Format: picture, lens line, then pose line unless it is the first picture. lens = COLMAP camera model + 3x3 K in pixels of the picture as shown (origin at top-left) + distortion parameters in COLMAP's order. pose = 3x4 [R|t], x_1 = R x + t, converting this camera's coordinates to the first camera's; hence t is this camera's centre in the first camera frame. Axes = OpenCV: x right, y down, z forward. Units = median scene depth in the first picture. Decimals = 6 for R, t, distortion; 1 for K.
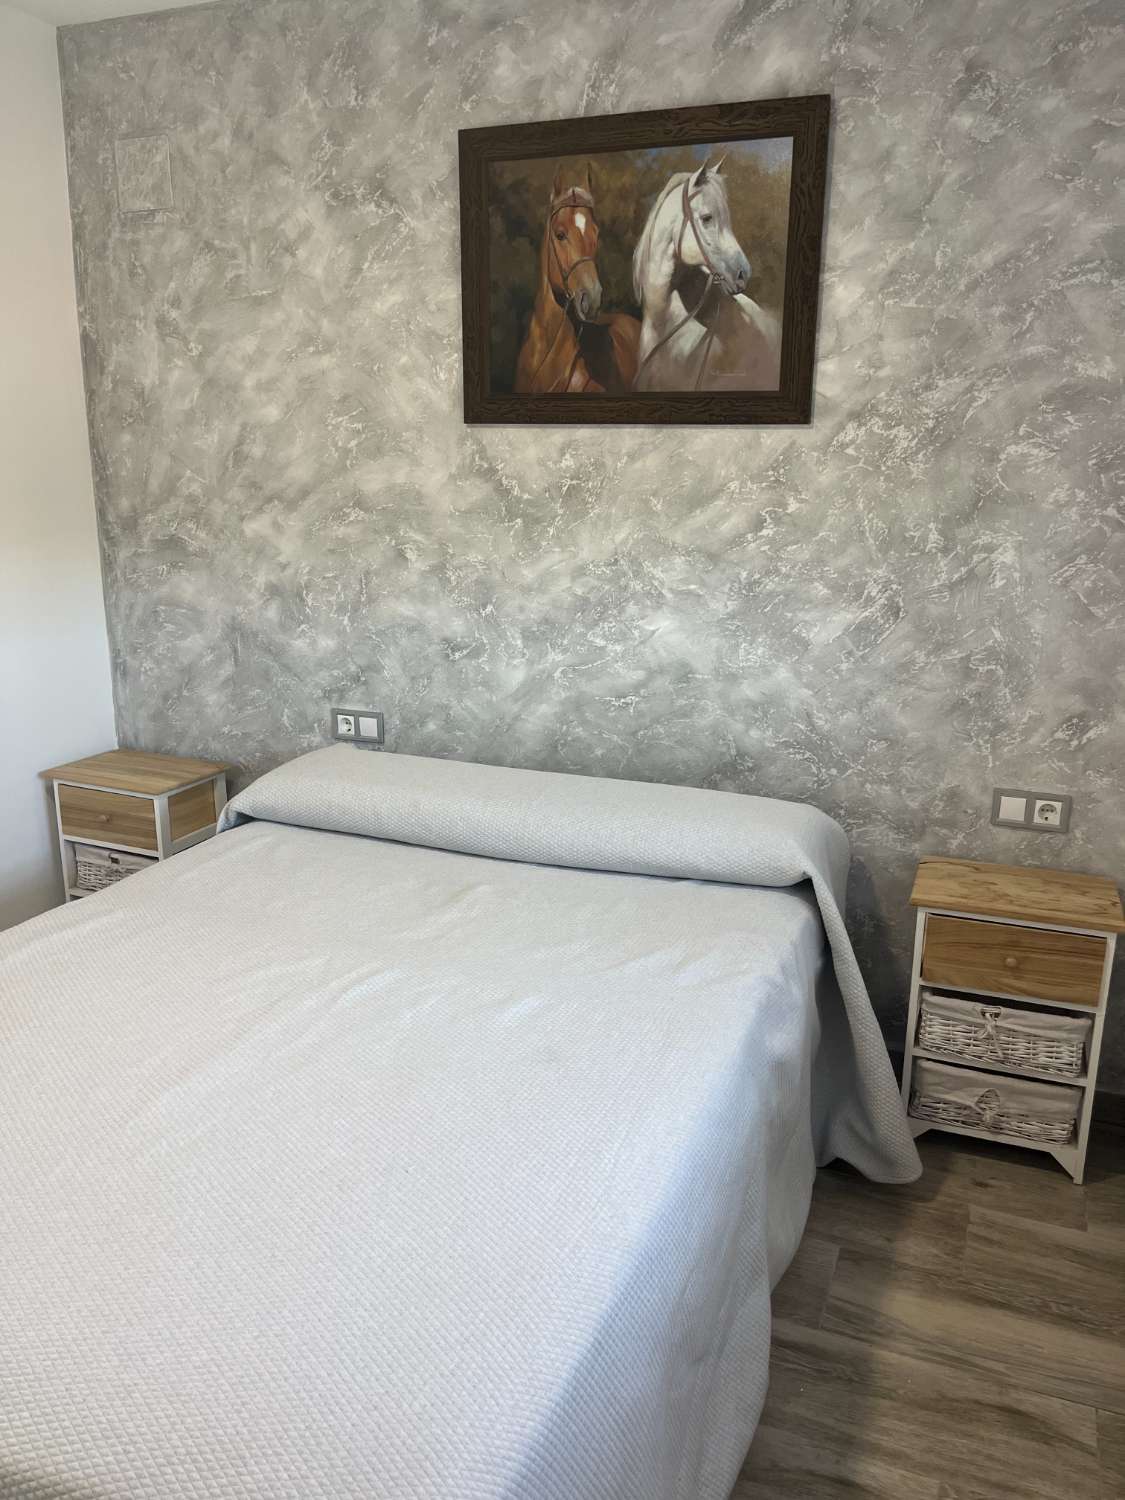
lens RADIAL K [[1138.1, 0, 550.2], [0, 1138.1, 763.5], [0, 0, 1]] dist [0.052433, -0.070085]
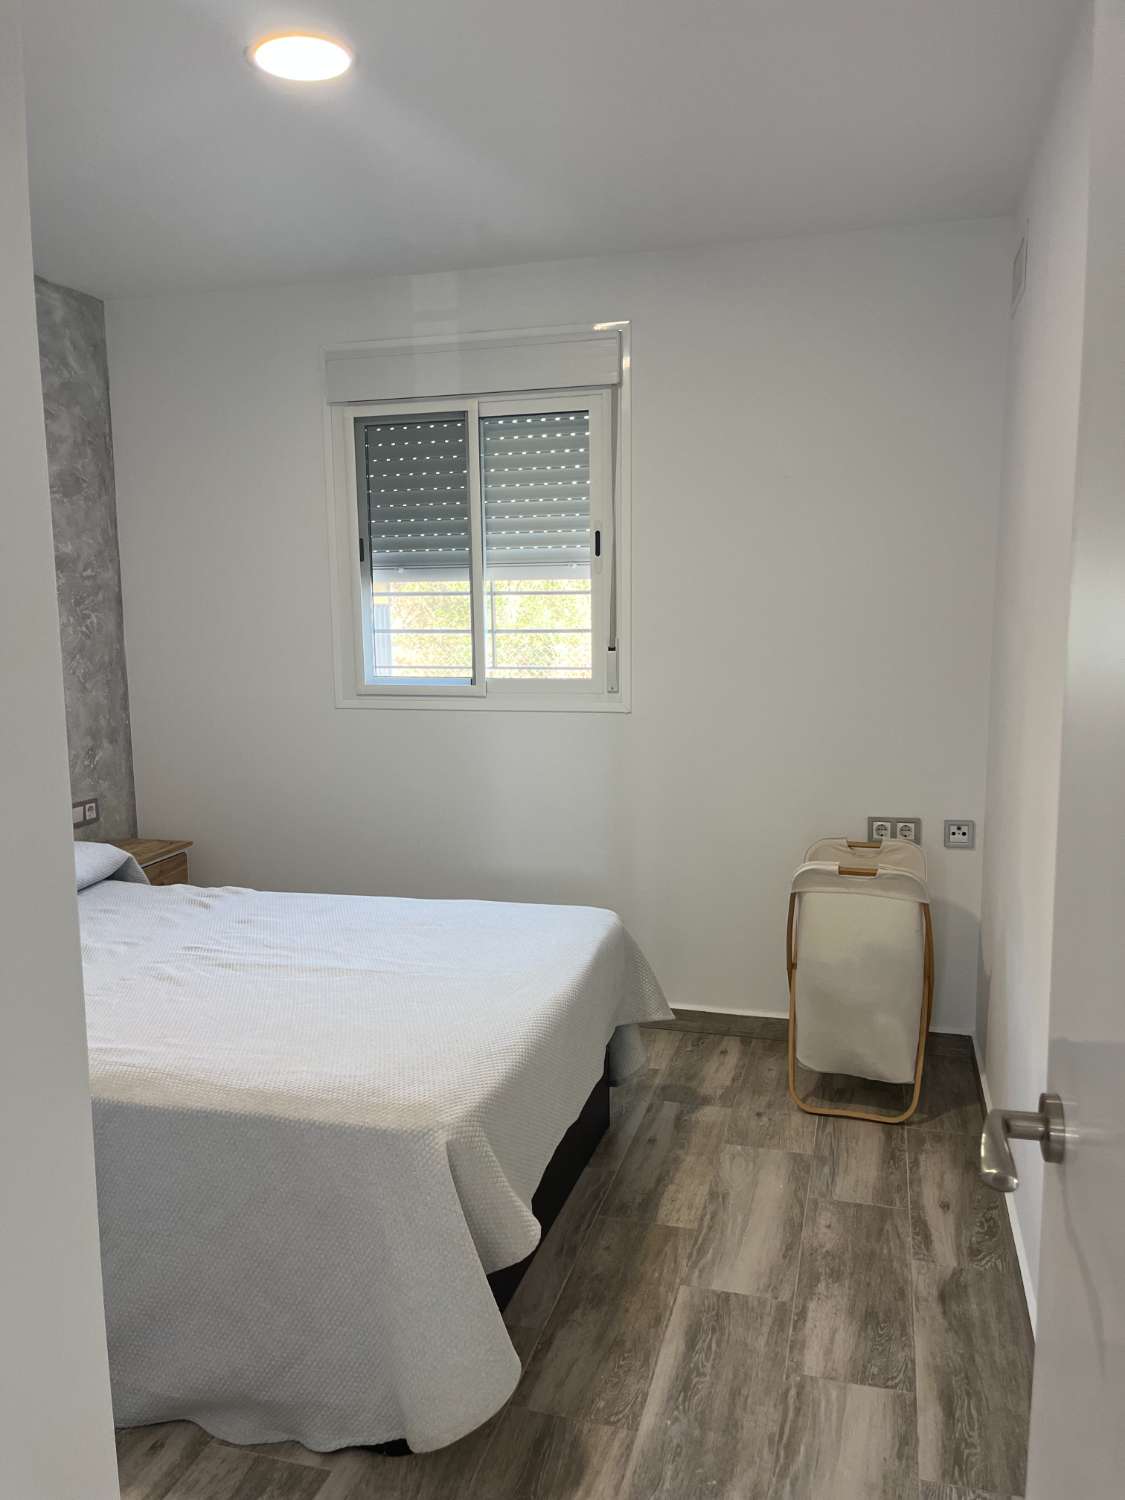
lens RADIAL K [[1138.1, 0, 558.0], [0, 1138.1, 758.4], [0, 0, 1]] dist [0.052433, -0.070085]
pose [[-0.104163, -0.147631, 0.983542, -1.174812], [0.266250, 0.948687, 0.170597, -0.124149], [-0.958259, 0.279638, -0.059511, 0.426674]]
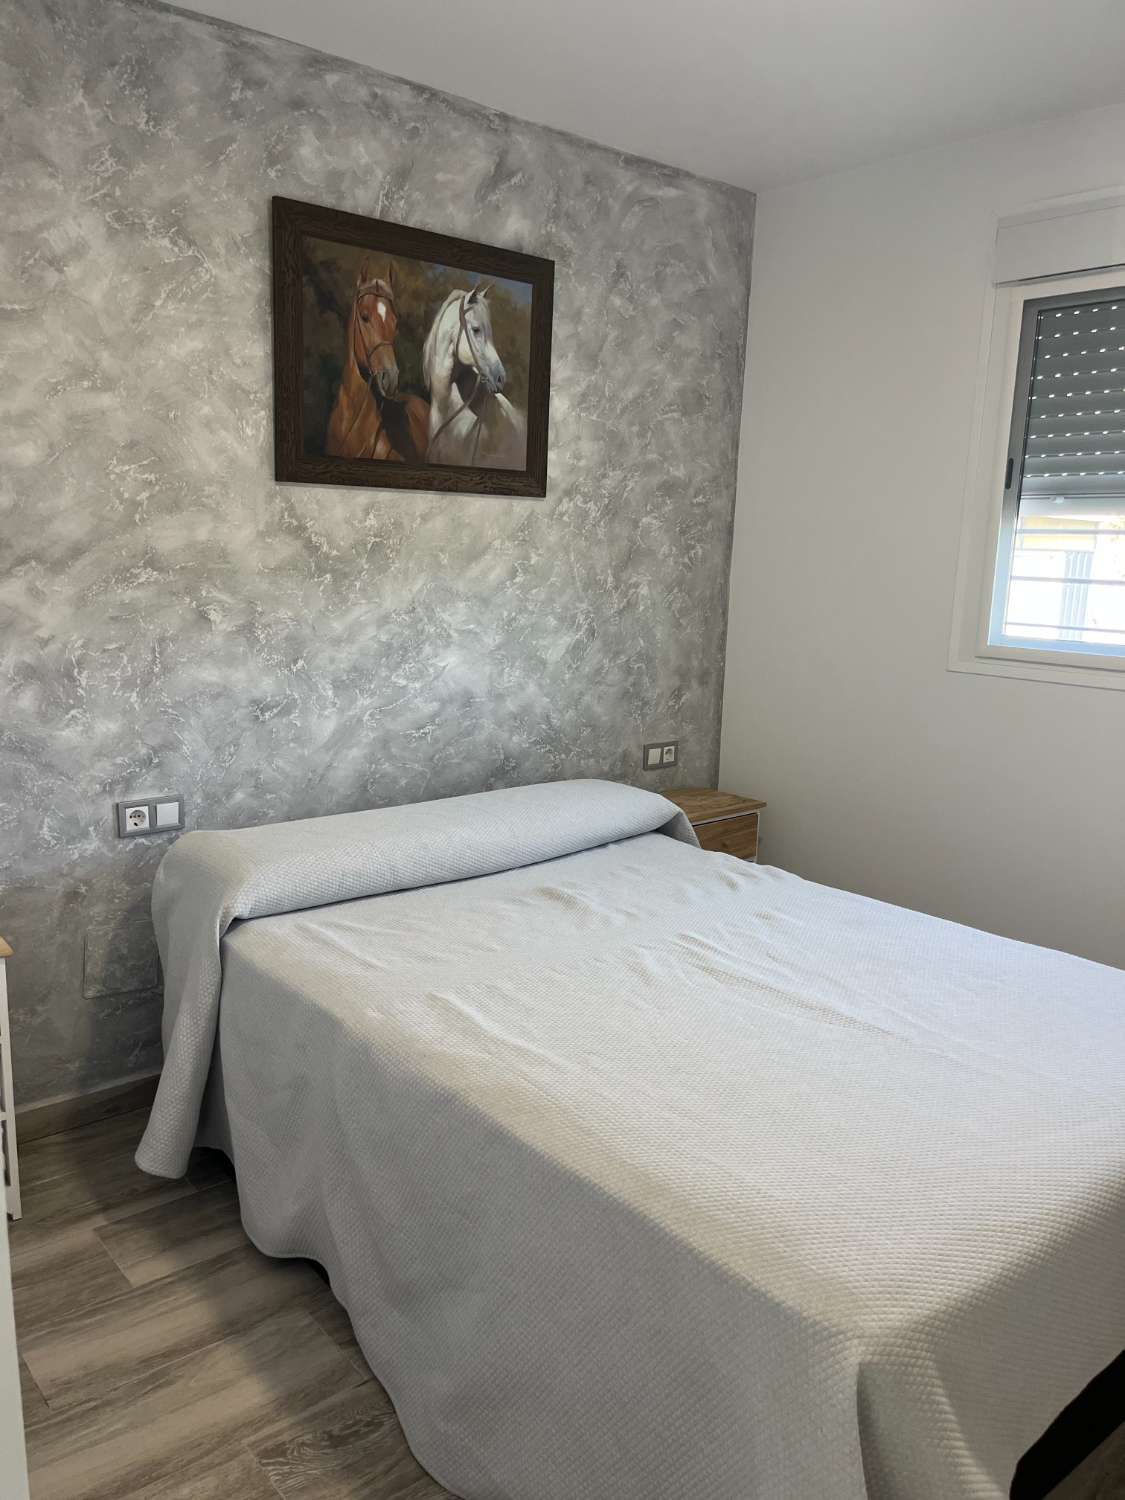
lens RADIAL K [[1138.1, 0, 549.4], [0, 1138.1, 762.6], [0, 0, 1]] dist [0.052433, -0.070085]
pose [[0.479918, -0.168600, 0.860960, -0.924766], [0.205384, 0.975681, 0.076579, -0.092849], [-0.852934, 0.140076, 0.502874, 0.357982]]
